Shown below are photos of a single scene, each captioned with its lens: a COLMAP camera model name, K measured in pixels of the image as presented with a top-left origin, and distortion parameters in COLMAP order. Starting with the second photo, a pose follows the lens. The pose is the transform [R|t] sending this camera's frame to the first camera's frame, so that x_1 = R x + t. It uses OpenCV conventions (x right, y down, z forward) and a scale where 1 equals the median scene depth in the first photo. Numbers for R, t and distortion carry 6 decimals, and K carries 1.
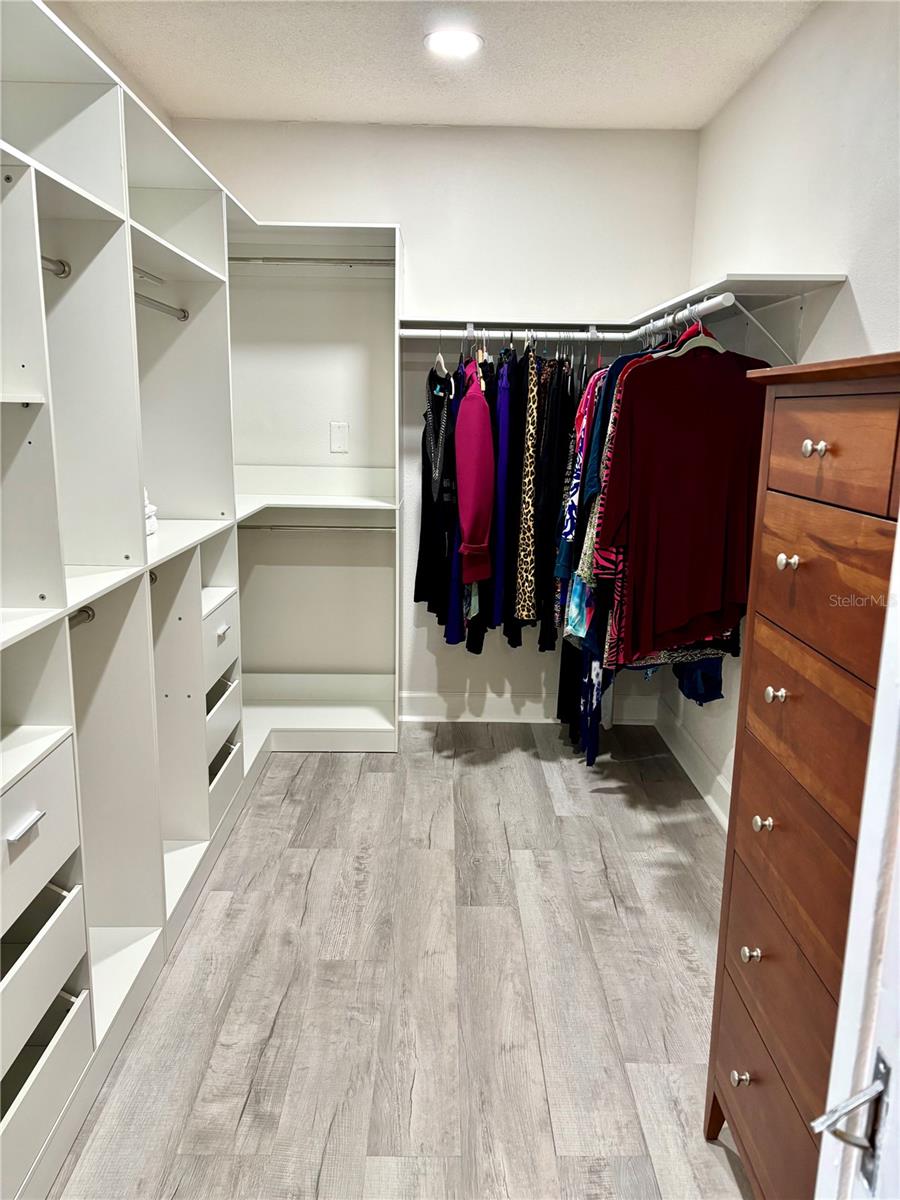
lens RADIAL K [[902.8, 0, 450.8], [0, 902.8, 601.1], [0, 0, 1]] dist [0.005699, 0.001489]
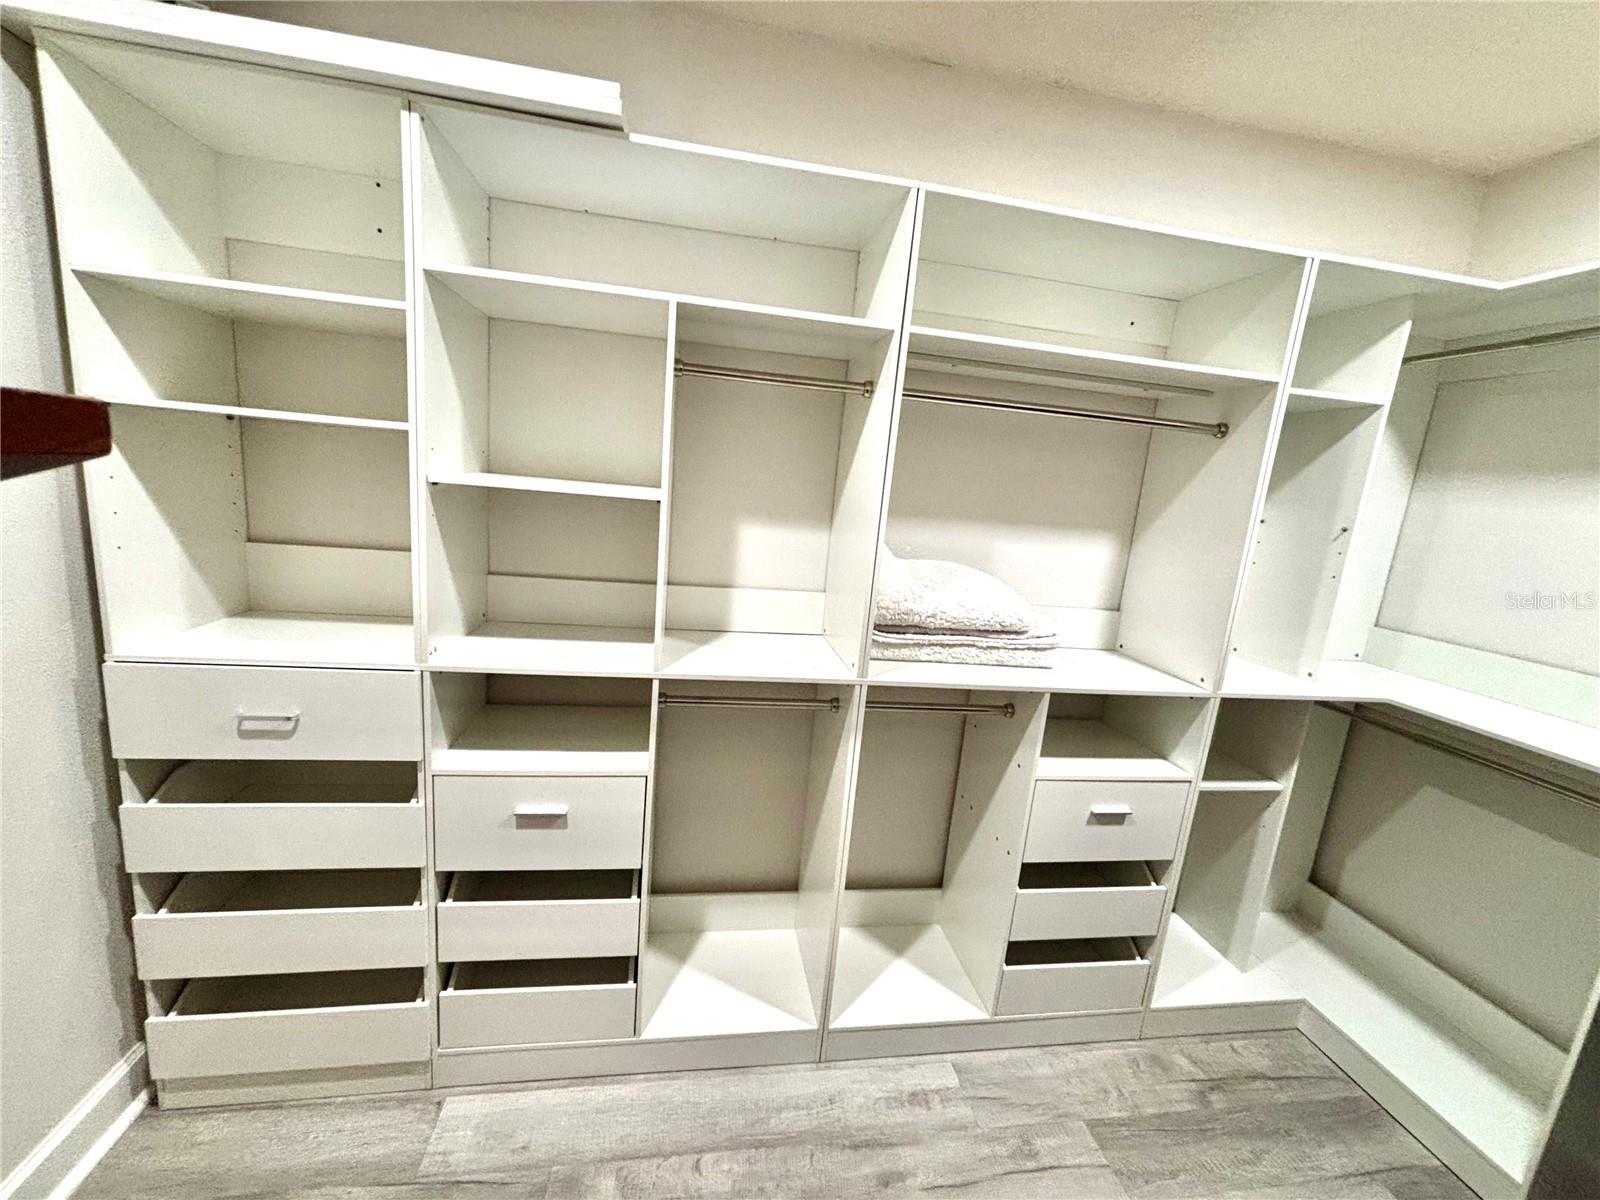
lens RADIAL K [[638.9, 0, 797.2], [0, 638.9, 603.6], [0, 0, 1]] dist [0.000180, 0.000406]
pose [[0.151723, 0.178190, -0.972229, 0.233117], [-0.287459, 0.949055, 0.129083, -0.140174], [0.945700, 0.259891, 0.195216, 0.587647]]
